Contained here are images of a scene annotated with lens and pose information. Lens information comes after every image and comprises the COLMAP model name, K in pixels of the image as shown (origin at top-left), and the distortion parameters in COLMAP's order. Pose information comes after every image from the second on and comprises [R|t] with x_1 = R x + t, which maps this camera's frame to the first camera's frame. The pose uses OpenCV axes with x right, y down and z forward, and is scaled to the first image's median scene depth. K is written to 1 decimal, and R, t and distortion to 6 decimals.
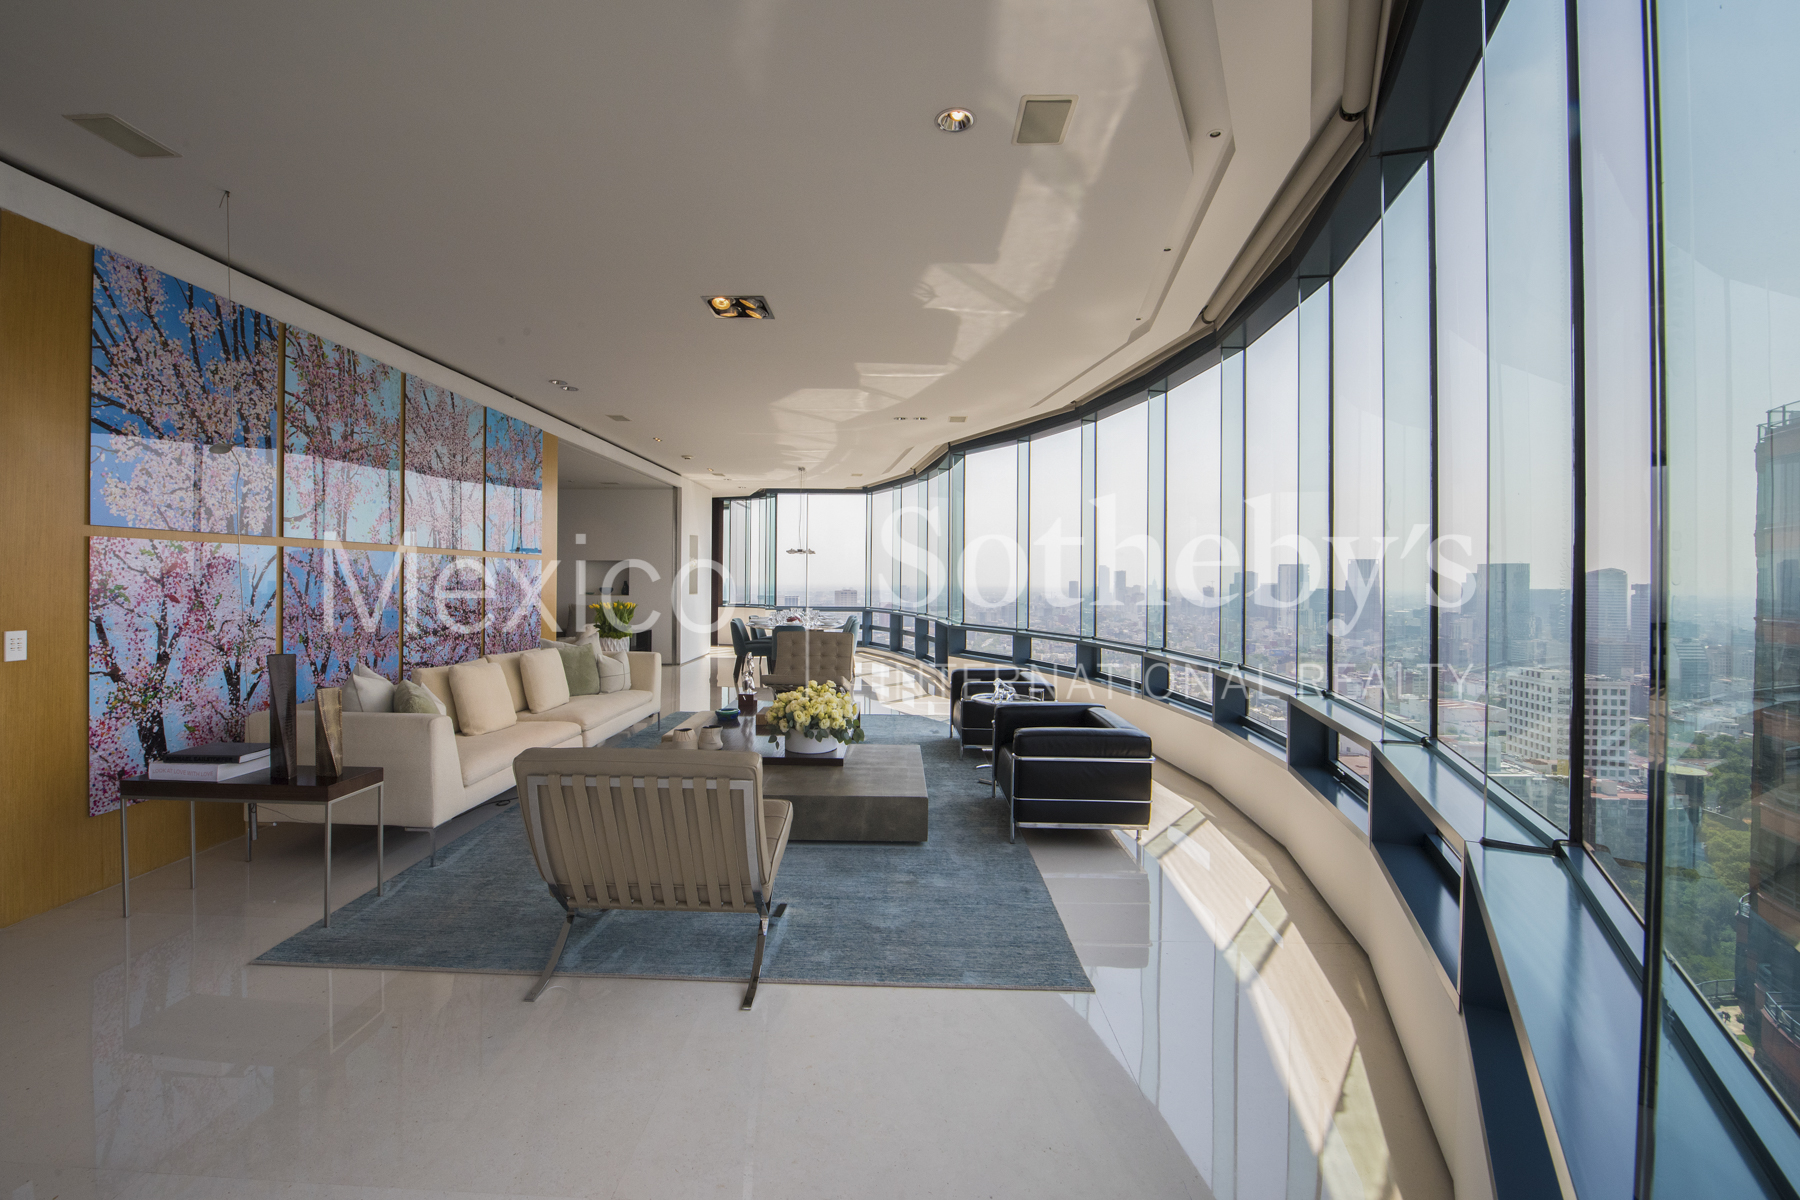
lens RADIAL K [[716.5, 0, 931.0], [0, 716.5, 580.9], [0, 0, 1]] dist [-0.020943, 0.000086]
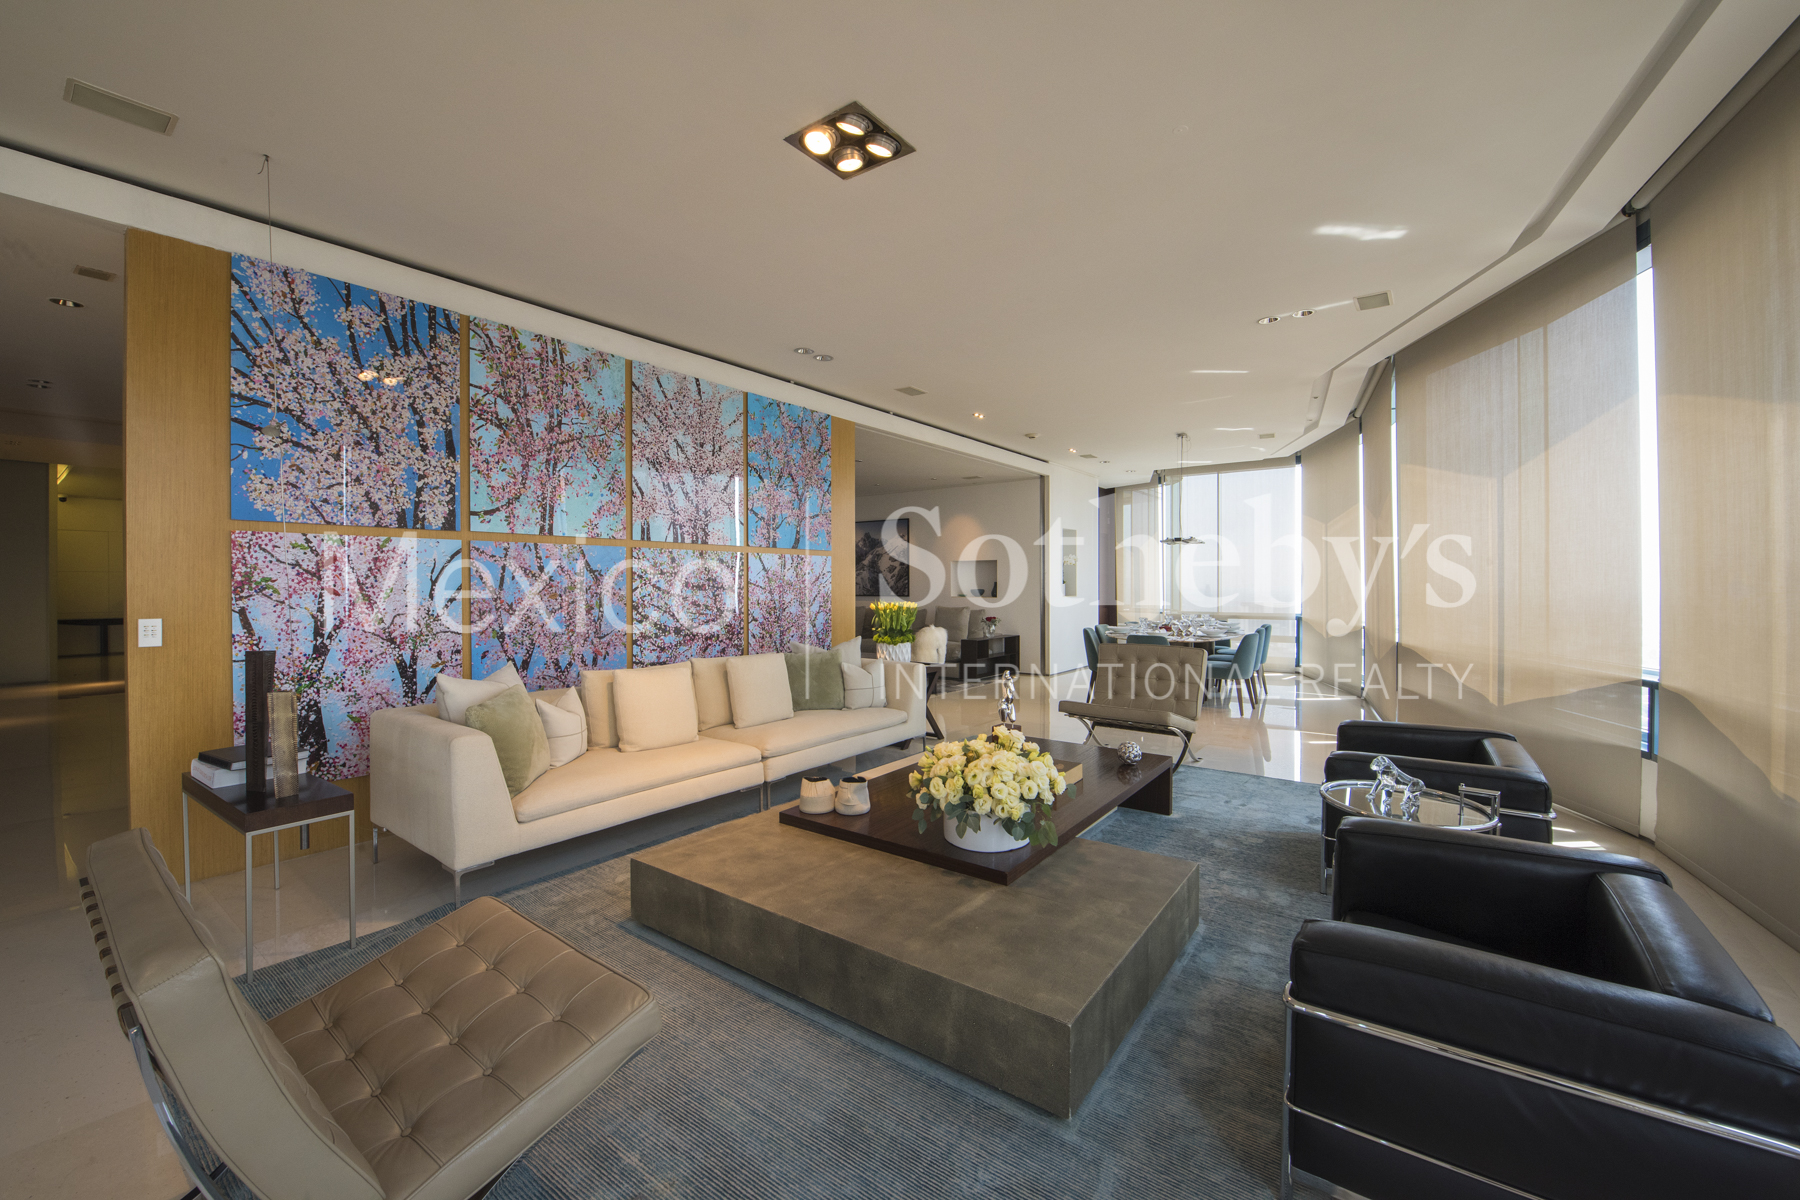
lens RADIAL K [[716.5, 0, 925.8], [0, 716.5, 590.5], [0, 0, 1]] dist [-0.020943, 0.000086]
pose [[0.795820, -0.007339, -0.605488, 0.212110], [0.010174, 0.999947, 0.001252, 0.028721], [0.605447, -0.007157, 0.795853, 0.636313]]
